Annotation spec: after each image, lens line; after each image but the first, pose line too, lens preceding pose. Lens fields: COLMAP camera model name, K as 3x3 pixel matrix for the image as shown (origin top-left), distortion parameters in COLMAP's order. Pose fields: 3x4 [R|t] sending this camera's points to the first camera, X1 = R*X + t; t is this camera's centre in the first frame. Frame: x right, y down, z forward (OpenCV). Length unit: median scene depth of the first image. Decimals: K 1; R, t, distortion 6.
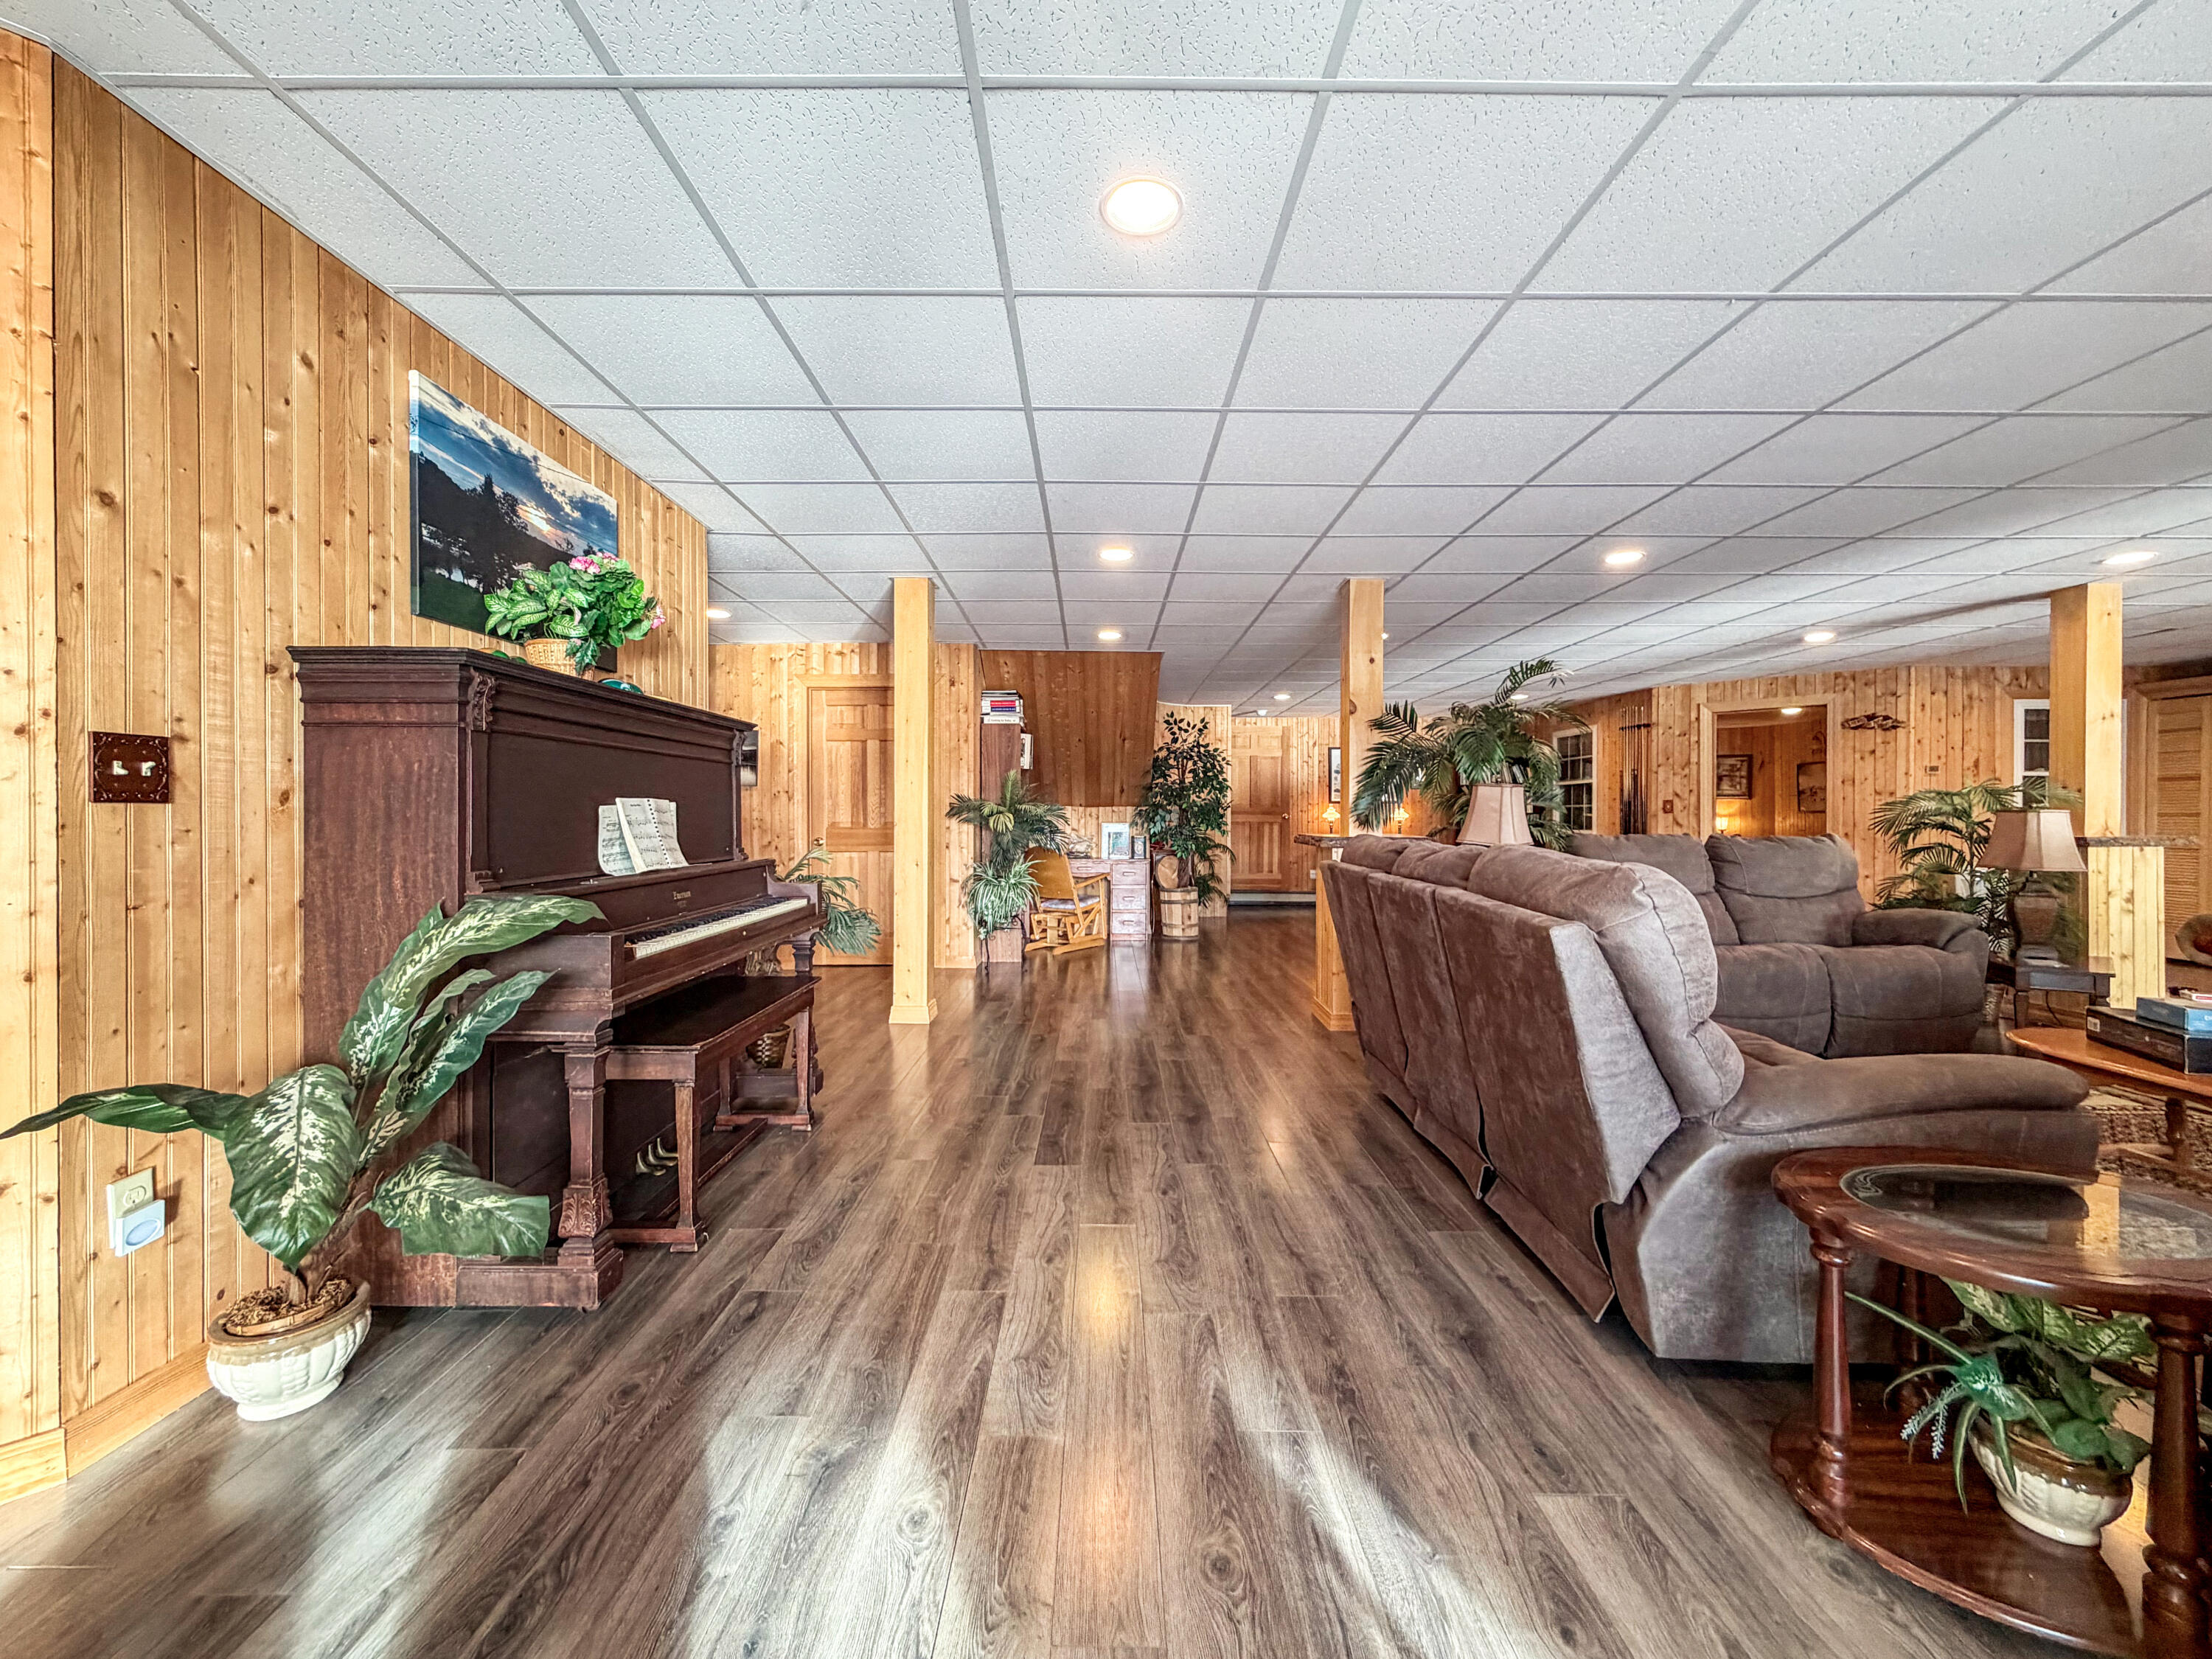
lens RADIAL K [[890.0, 0, 1099.9], [0, 890.0, 817.6], [0, 0, 1]] dist [-0.000474, 0.000194]
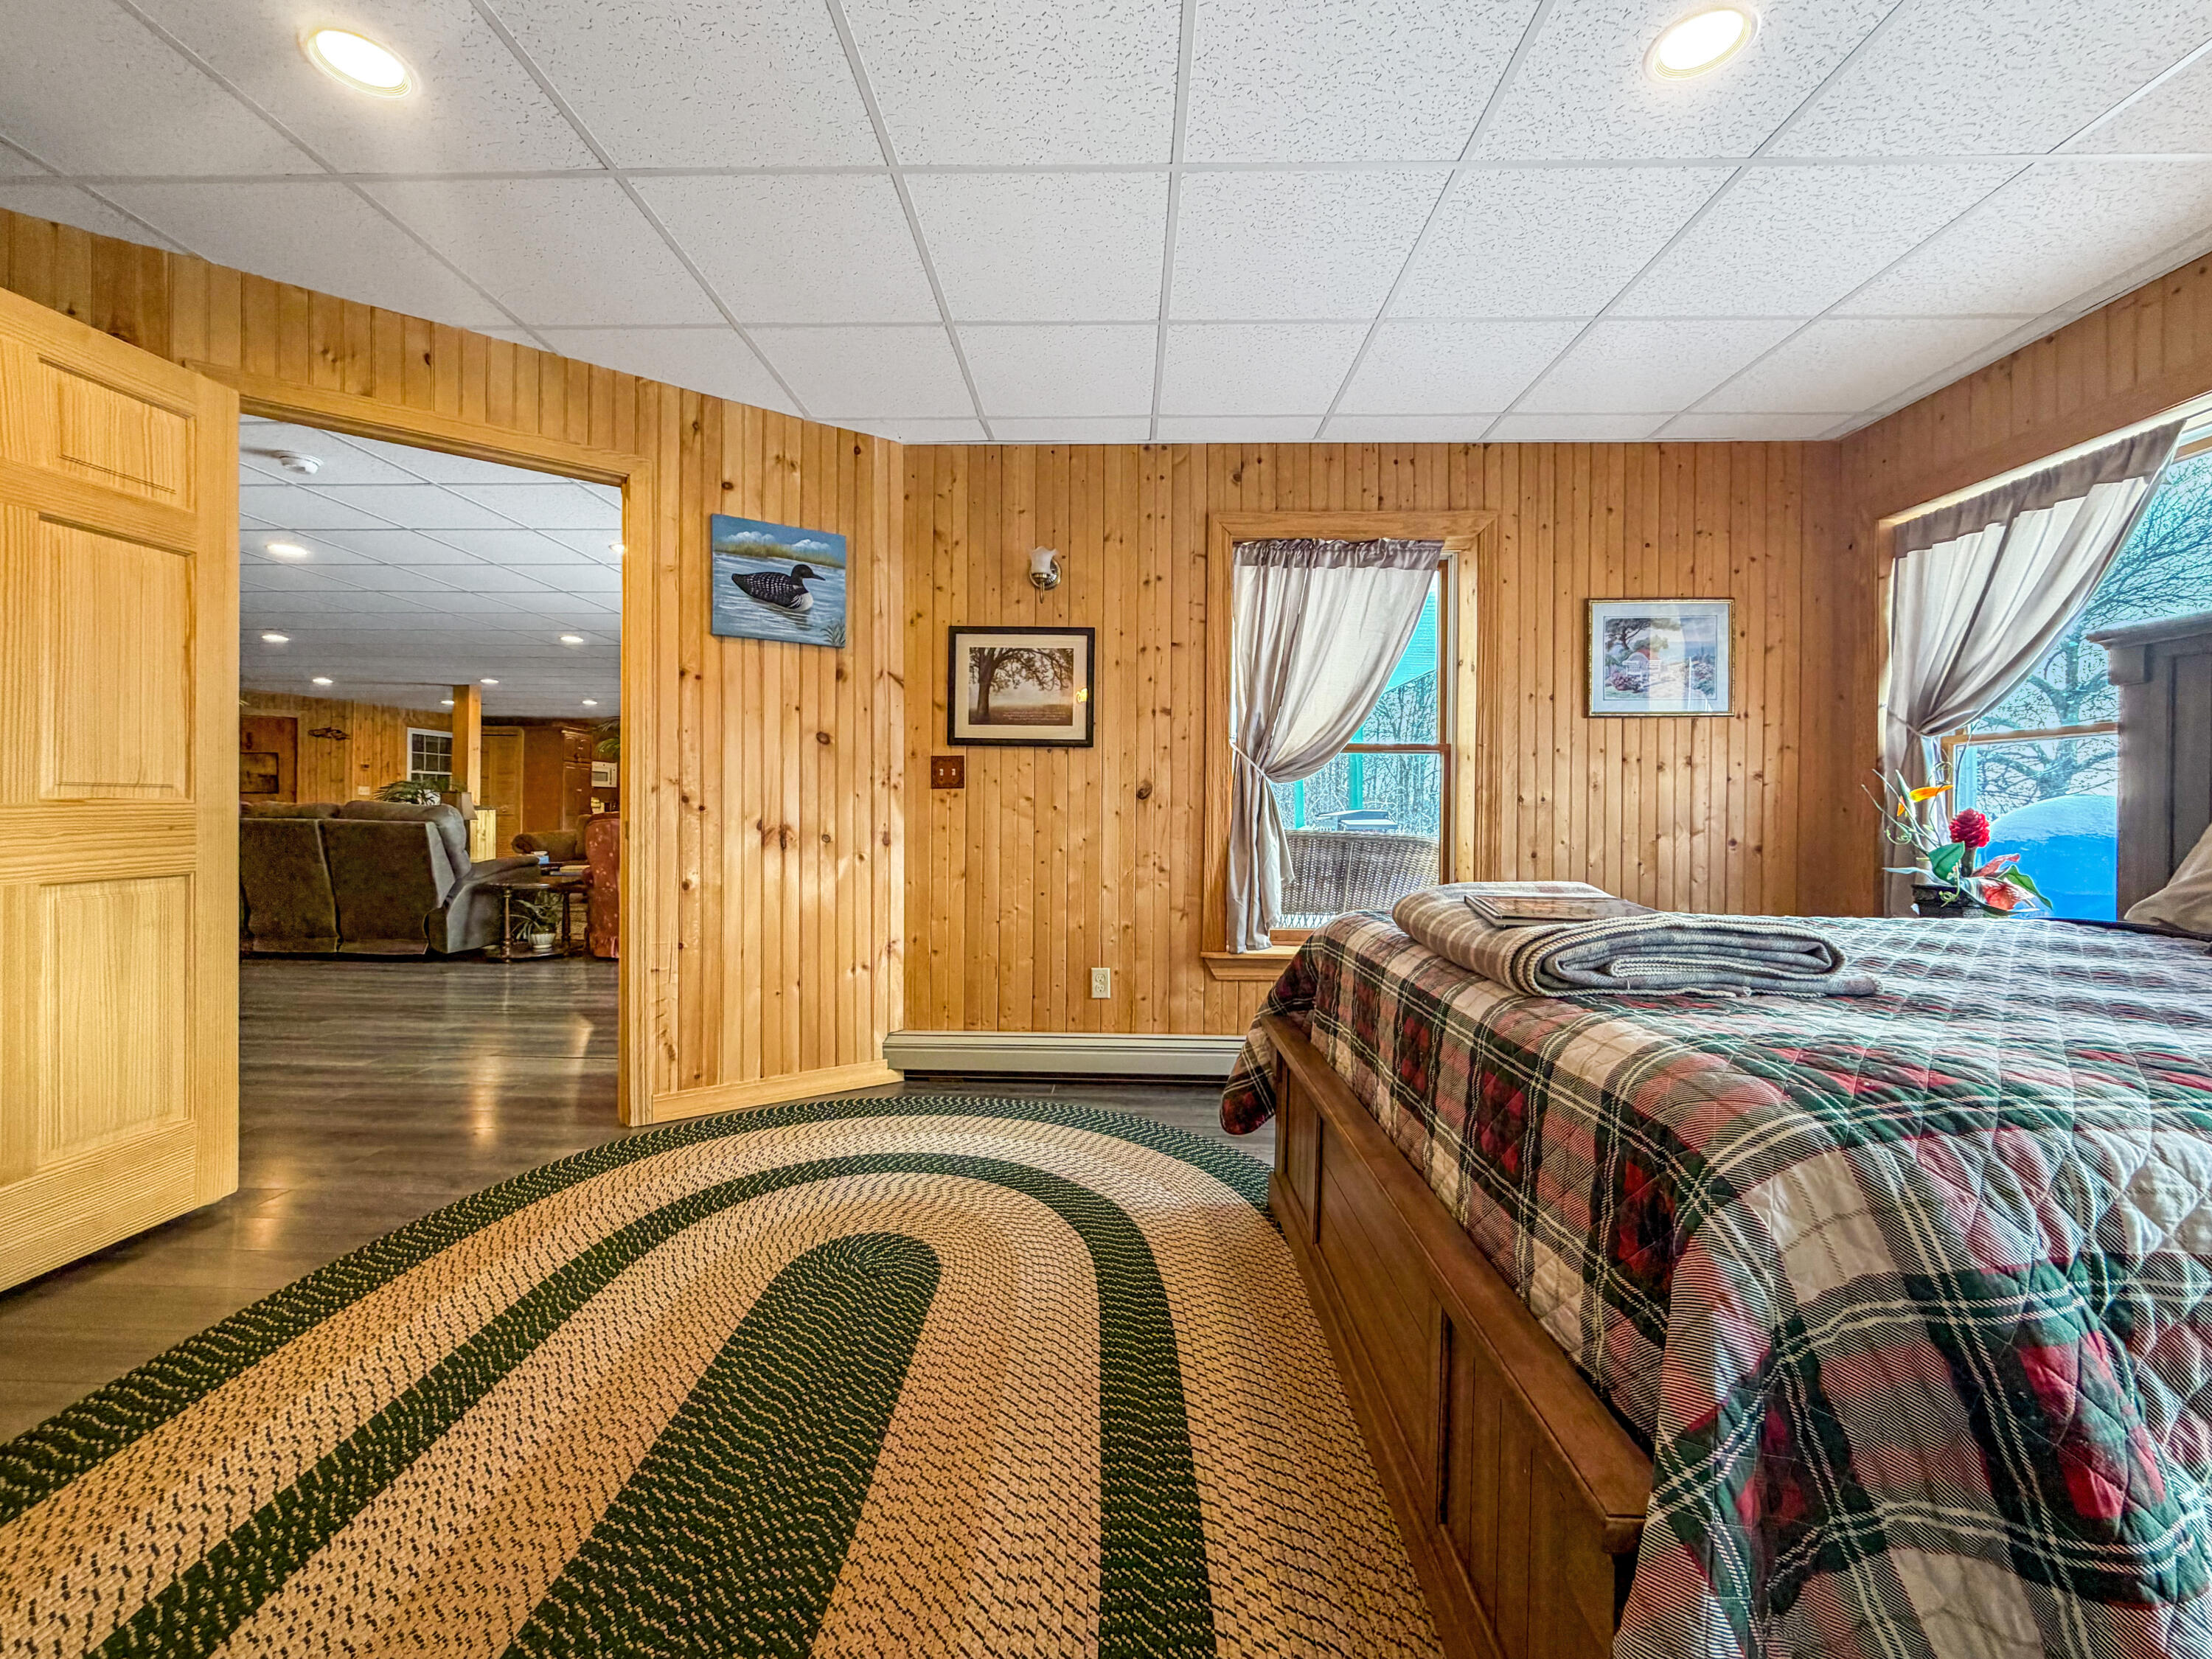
lens RADIAL K [[894.4, 0, 1103.7], [0, 894.4, 806.5], [0, 0, 1]] dist [0.000203, 0.000000]
pose [[0.028191, 0.002618, 0.999599, -2.014215], [-0.006731, 0.999974, -0.002429, 0.036887], [-0.999580, -0.006659, 0.028208, -1.173140]]
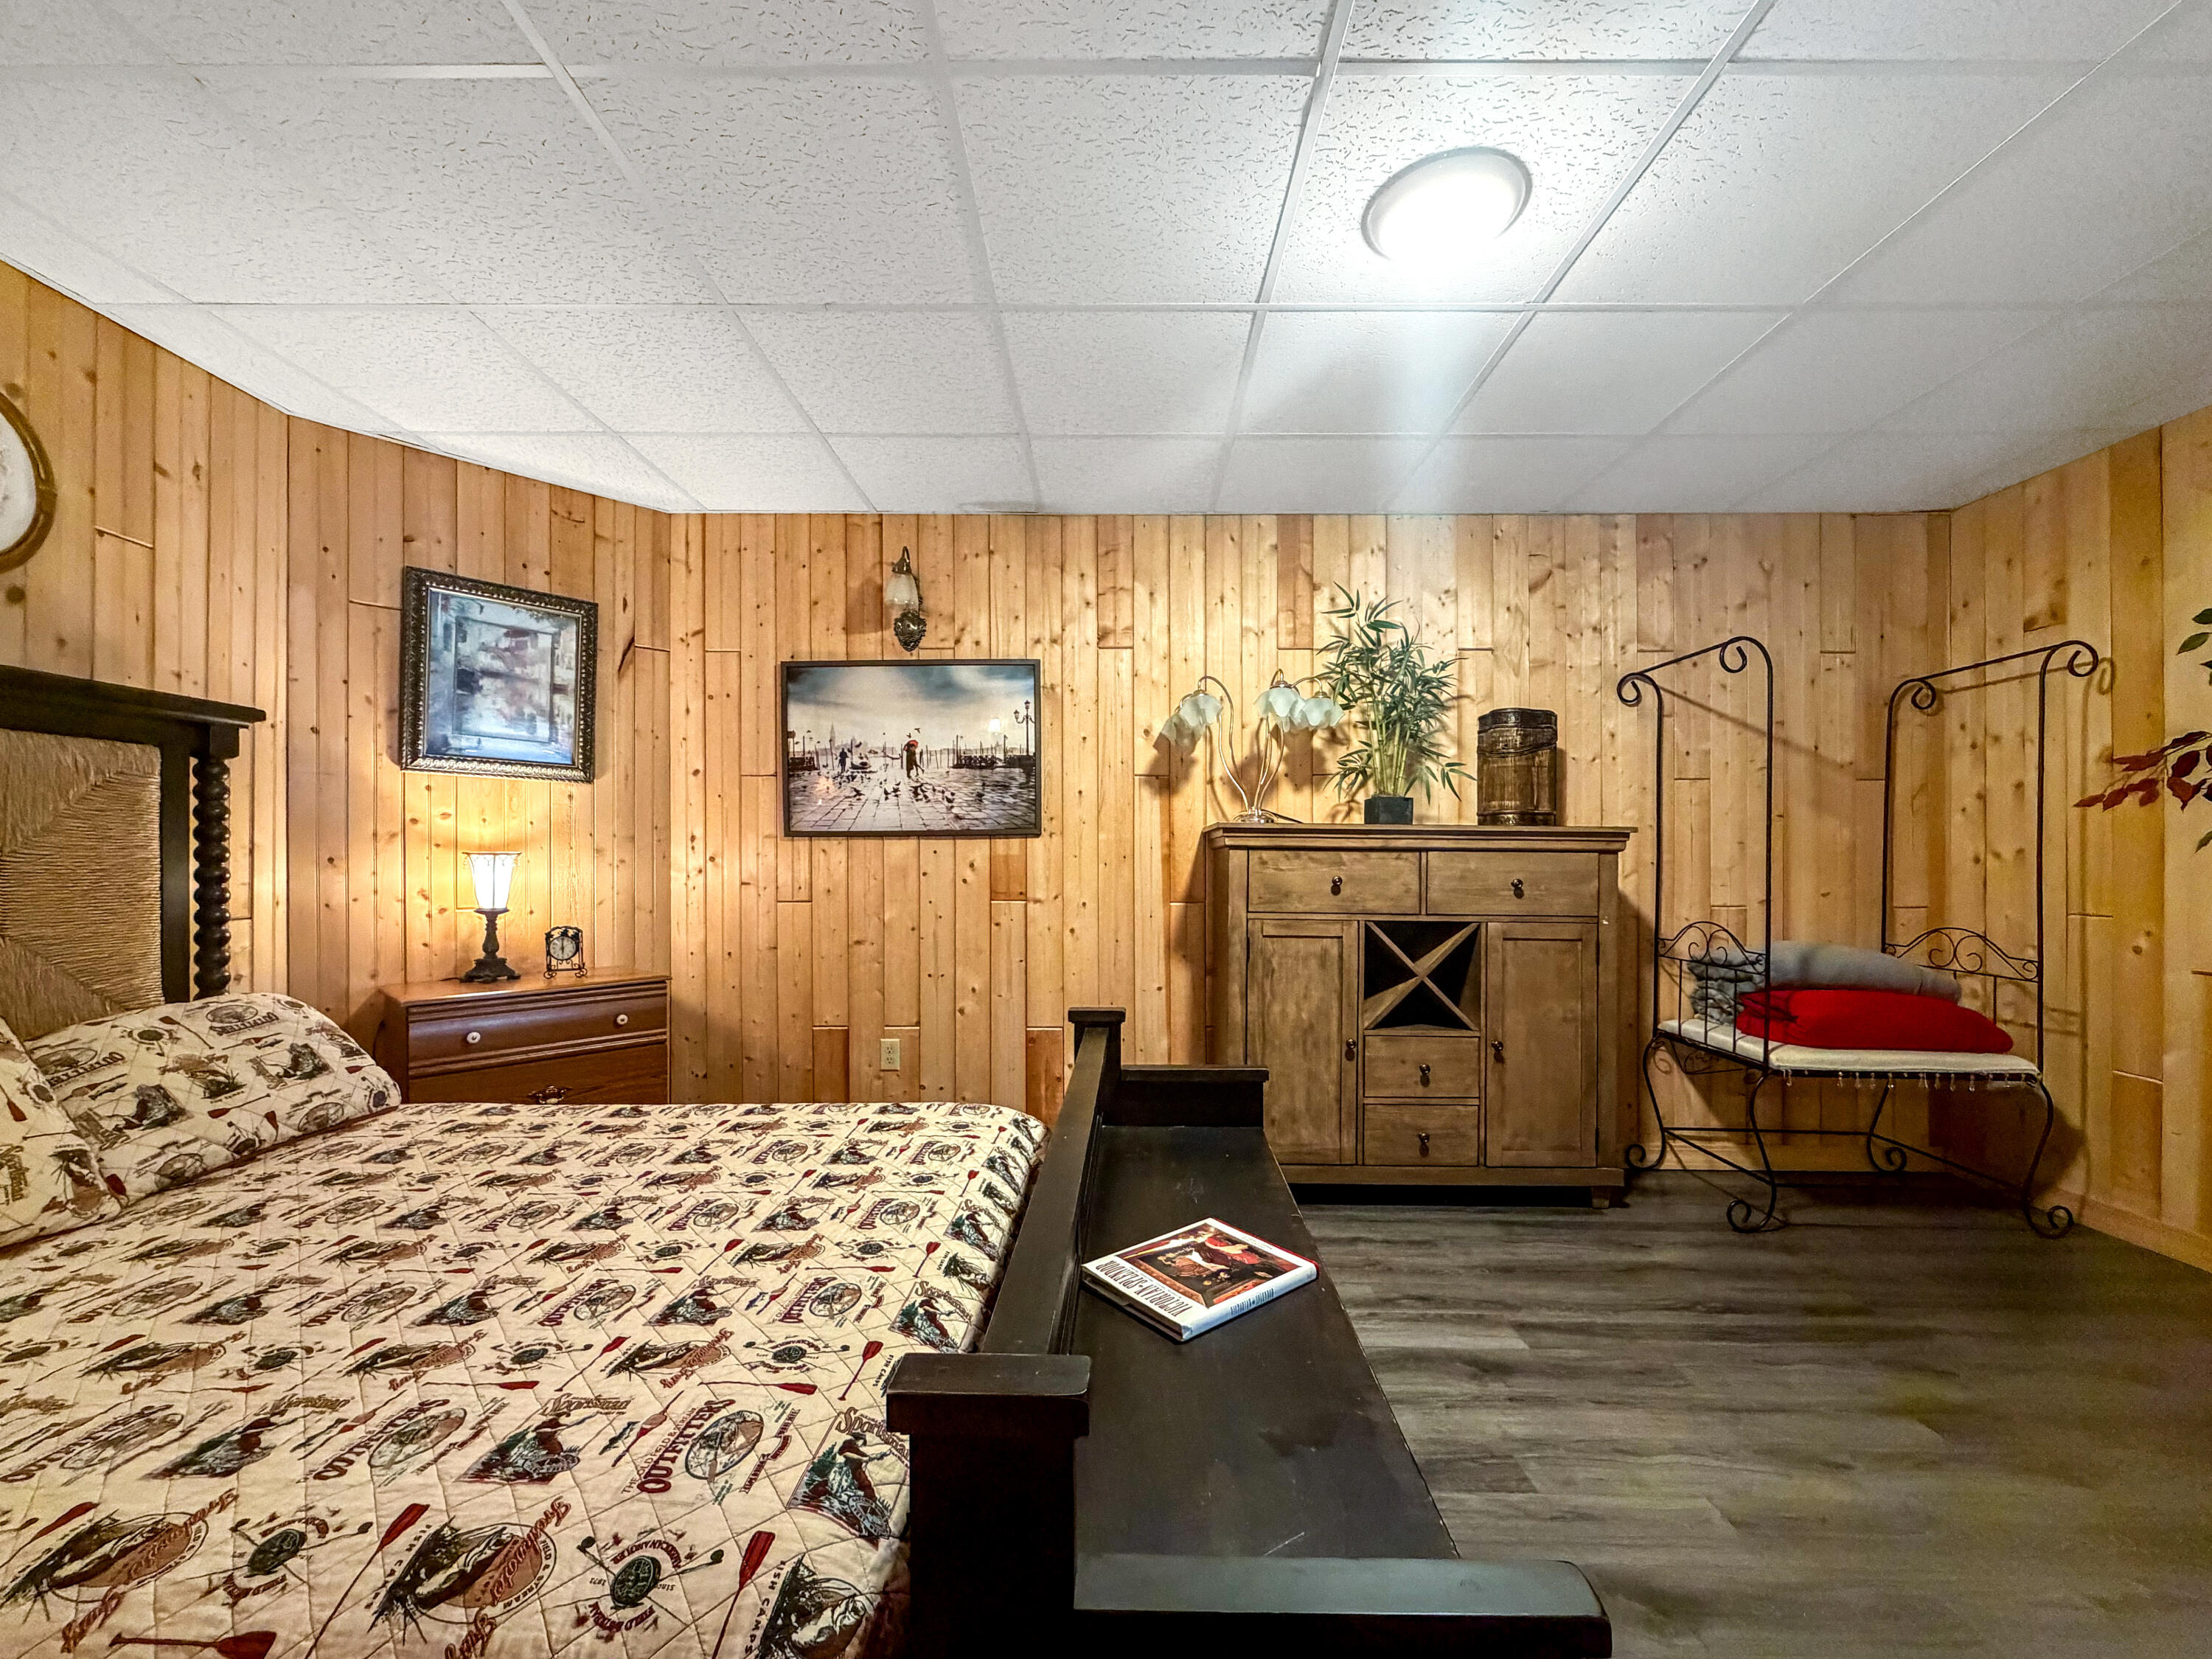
lens RADIAL K [[885.8, 0, 1102.9], [0, 885.8, 837.9], [0, 0, 1]] dist [0.001479, 0.000241]
pose [[0.012134, -0.000618, 0.999926, 2.692331], [0.001104, 0.999999, 0.000604, -0.026876], [-0.999926, 0.001096, 0.012134, 4.738482]]
